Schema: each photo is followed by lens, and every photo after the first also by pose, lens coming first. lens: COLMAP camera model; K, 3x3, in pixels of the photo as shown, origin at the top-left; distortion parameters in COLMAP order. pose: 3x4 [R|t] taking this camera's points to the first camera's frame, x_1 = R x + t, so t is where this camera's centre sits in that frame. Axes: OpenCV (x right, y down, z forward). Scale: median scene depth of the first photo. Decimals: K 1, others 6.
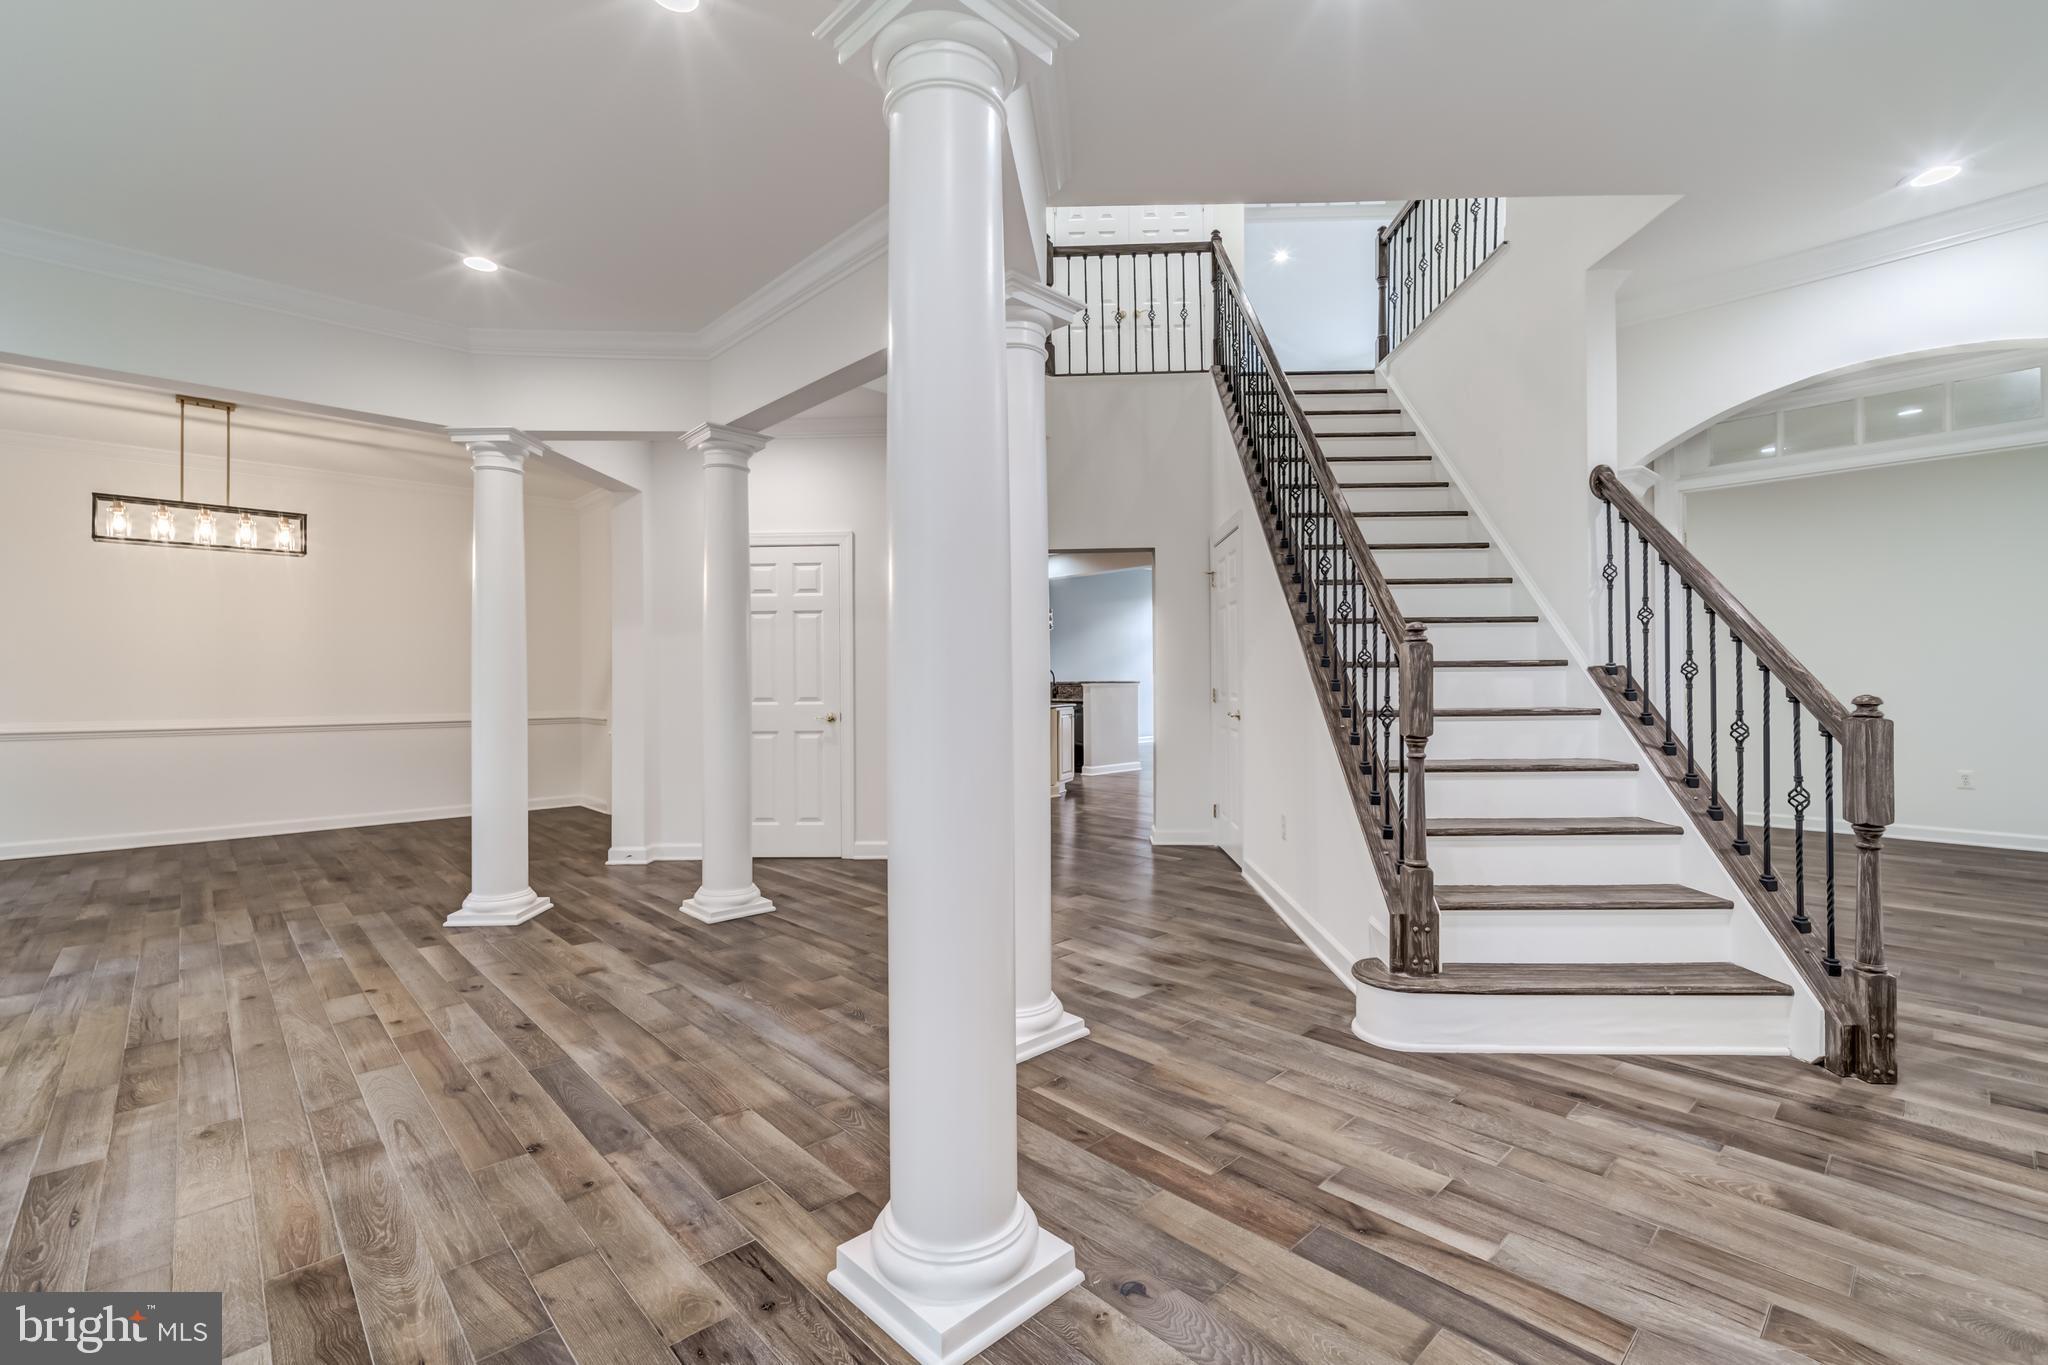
lens RADIAL K [[883.6, 0, 1024.0], [0, 883.6, 682.5], [0, 0, 1]] dist [0.002793, 0.000150]
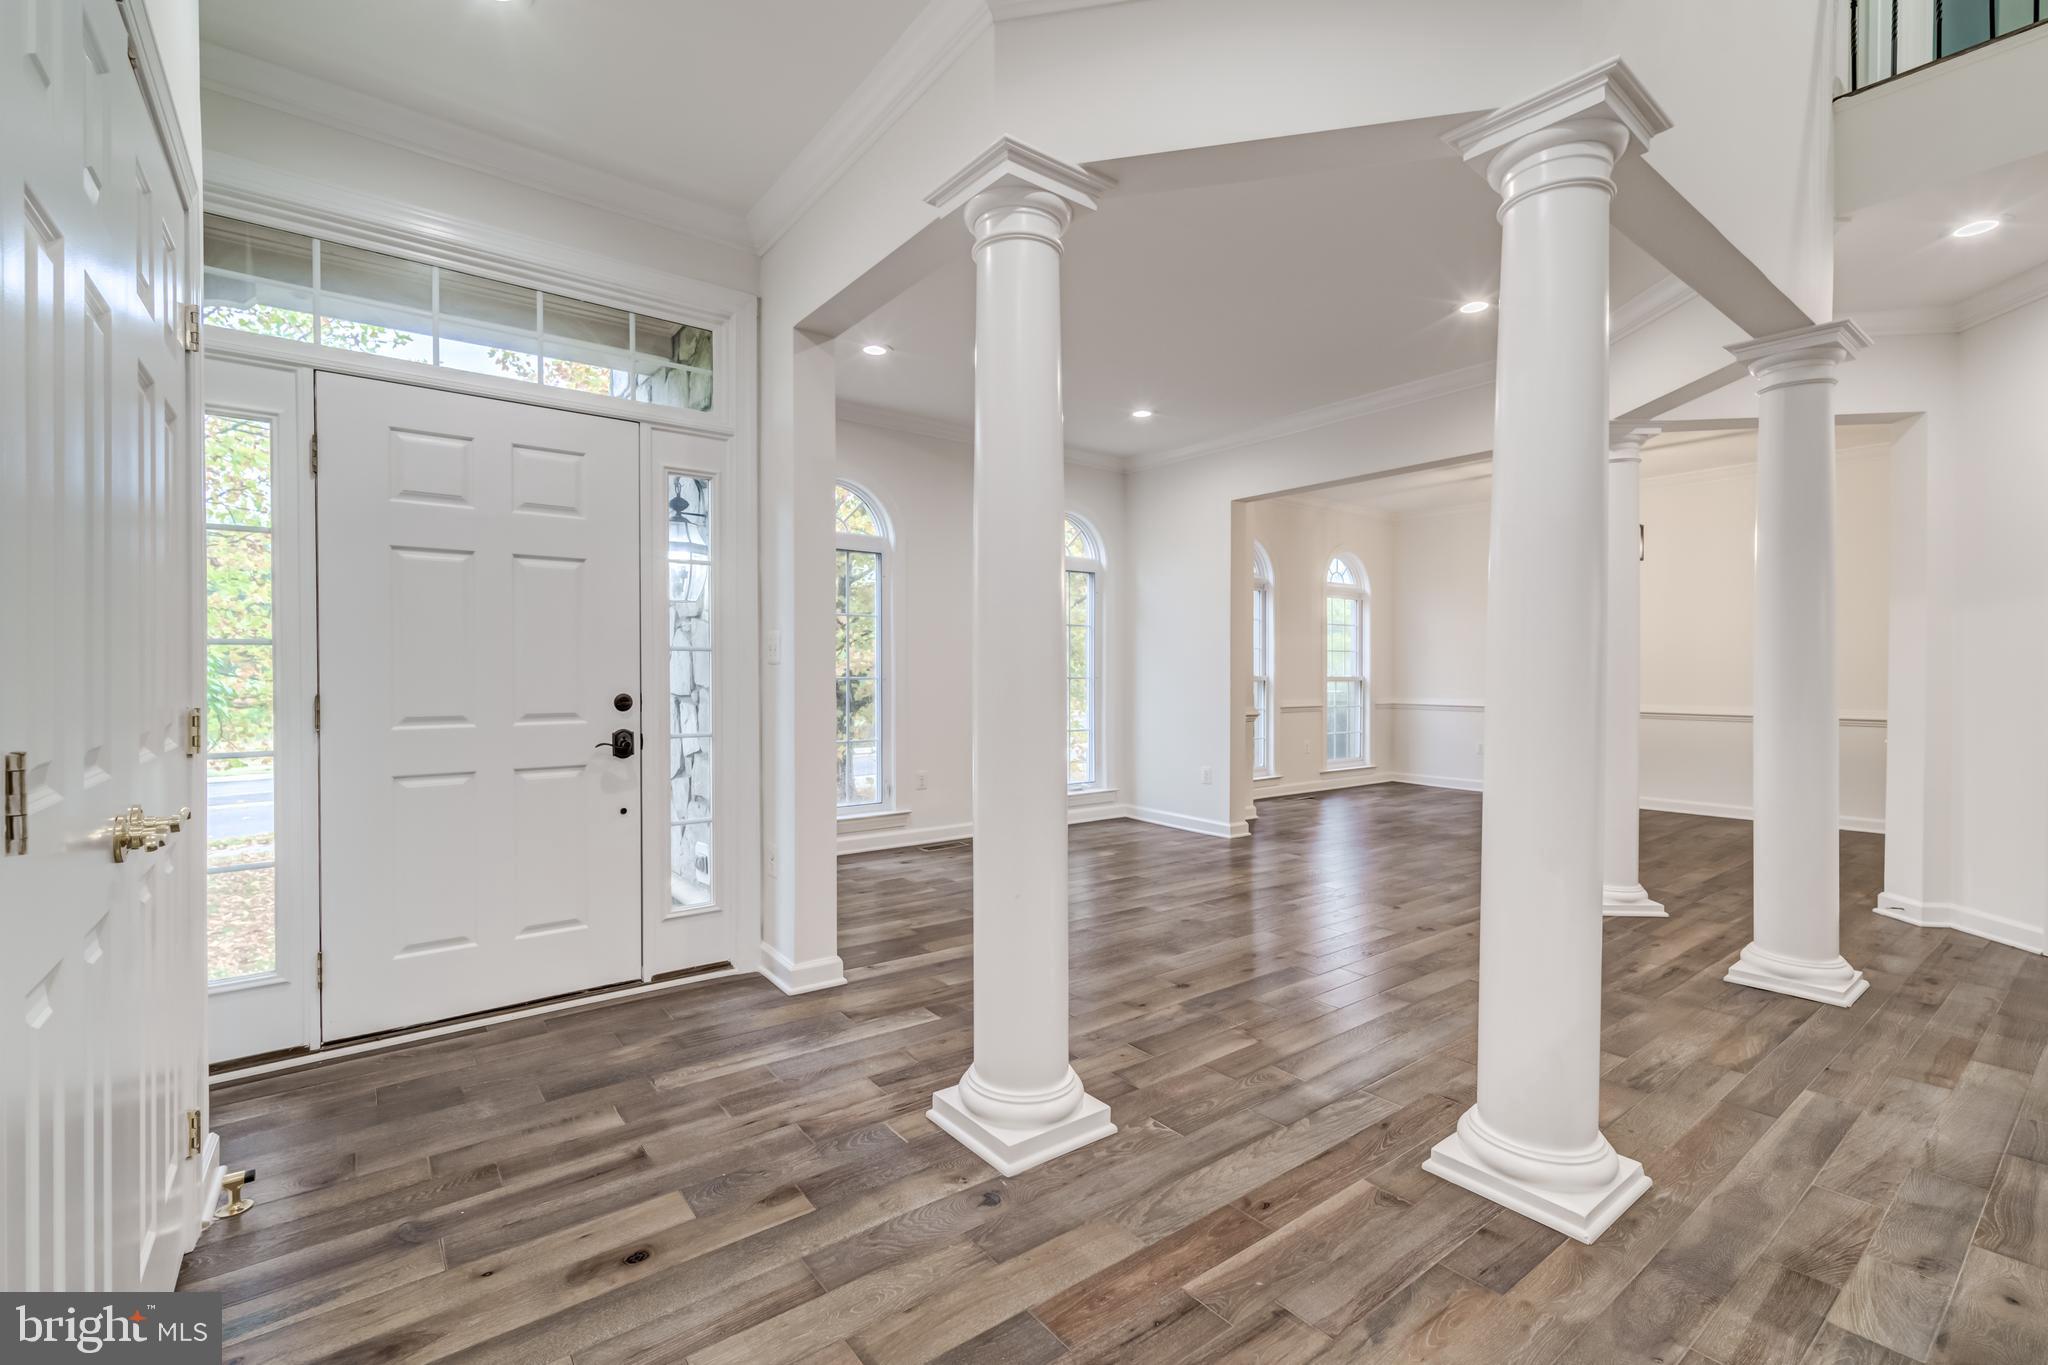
lens RADIAL K [[903.4, 0, 1027.2], [0, 903.4, 673.3], [0, 0, 1]] dist [0.002889, -0.000023]
pose [[-0.099335, 0.005090, -0.995041, 0.864528], [-0.003977, 0.999977, 0.005512, -0.006777], [0.995046, 0.004505, -0.099312, 0.776537]]
